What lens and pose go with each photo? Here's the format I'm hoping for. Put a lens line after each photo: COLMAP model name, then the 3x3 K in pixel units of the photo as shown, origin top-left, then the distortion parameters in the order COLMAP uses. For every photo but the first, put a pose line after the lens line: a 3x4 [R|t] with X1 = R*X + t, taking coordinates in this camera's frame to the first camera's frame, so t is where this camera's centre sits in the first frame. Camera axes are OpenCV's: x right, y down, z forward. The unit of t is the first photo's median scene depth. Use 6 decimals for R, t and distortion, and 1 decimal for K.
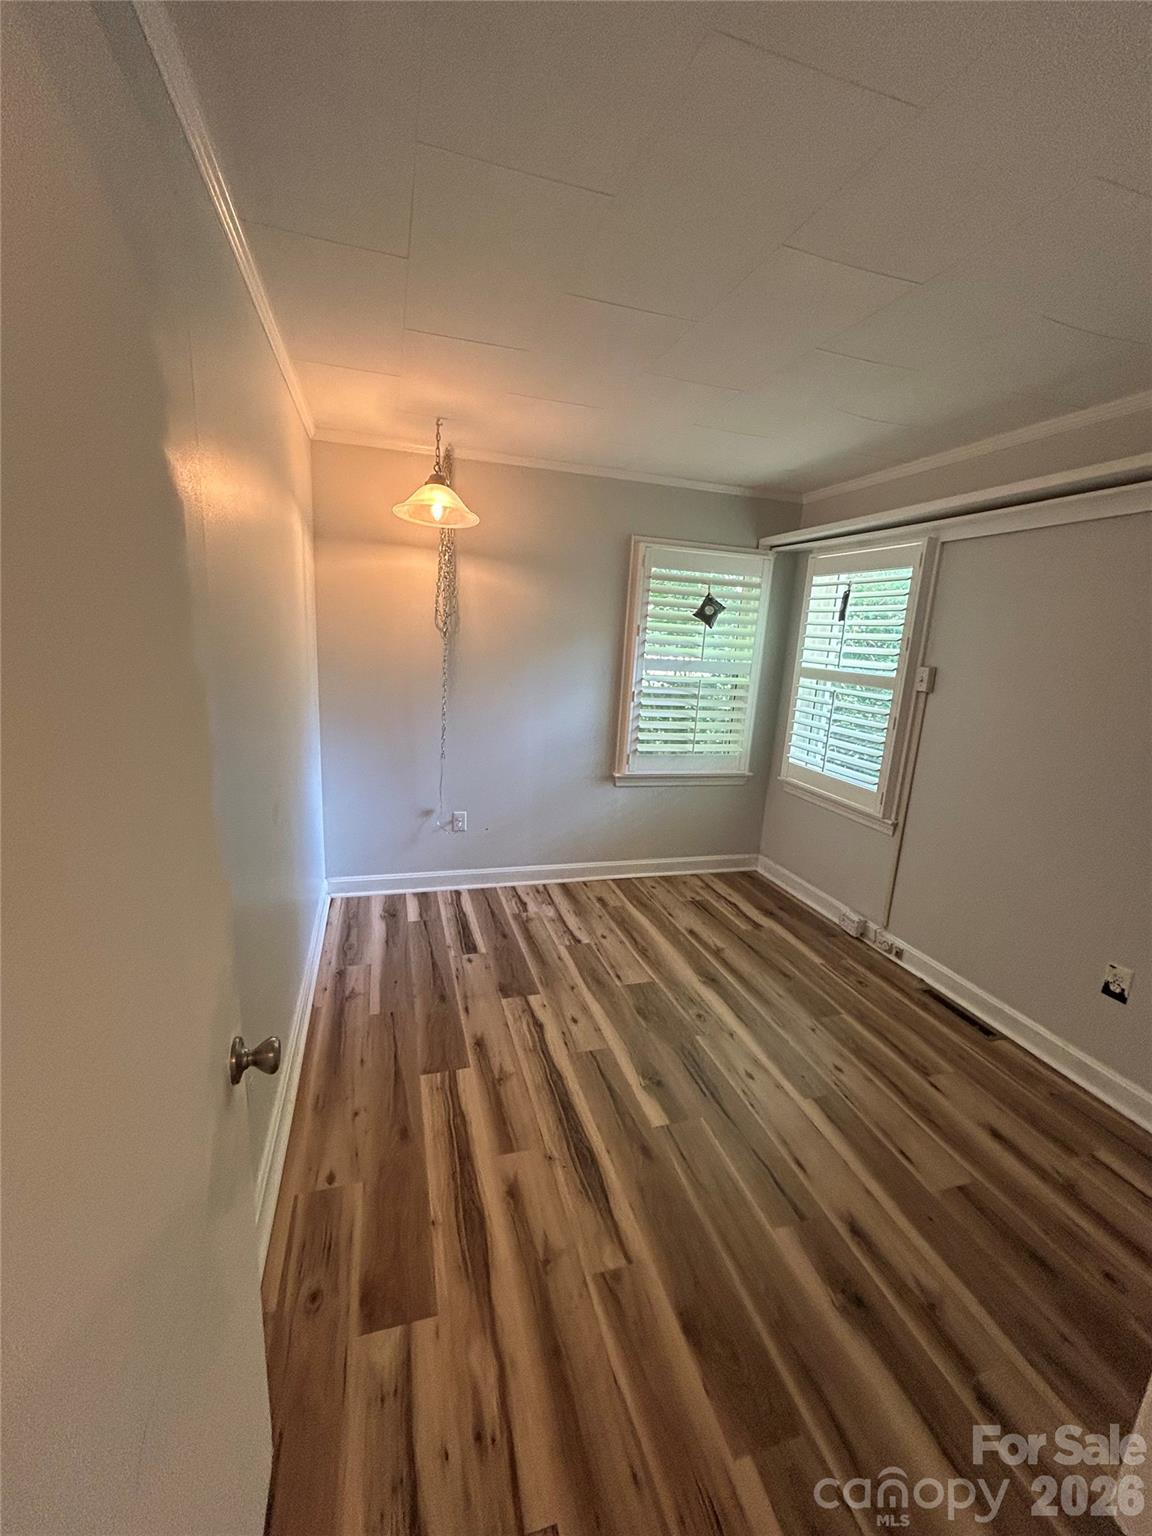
lens RADIAL K [[623.4, 0, 577.4], [0, 623.4, 771.5], [0, 0, 1]] dist [0.002556, 0.000906]
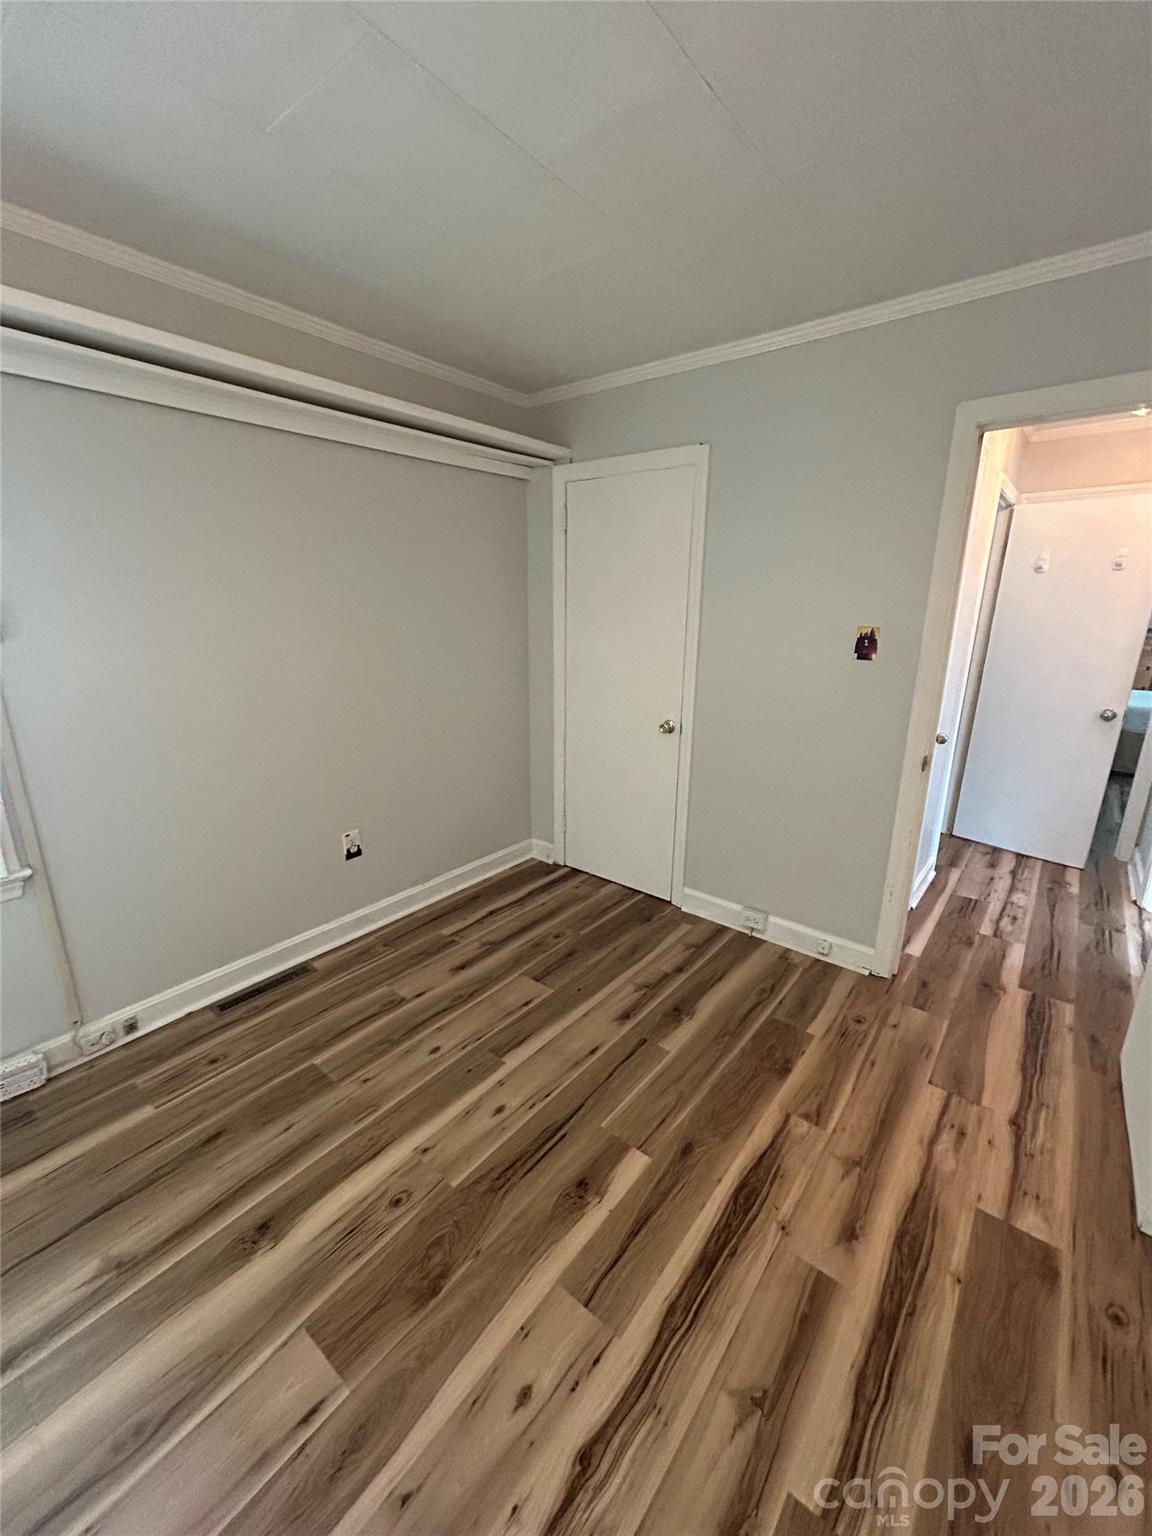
lens RADIAL K [[623.4, 0, 577.4], [0, 623.4, 771.5], [0, 0, 1]] dist [0.002556, 0.000906]
pose [[-0.568612, -0.273947, 0.775651, -0.311795], [0.142534, 0.895846, 0.420886, -0.253967], [-0.810164, 0.349877, -0.470341, 1.208767]]
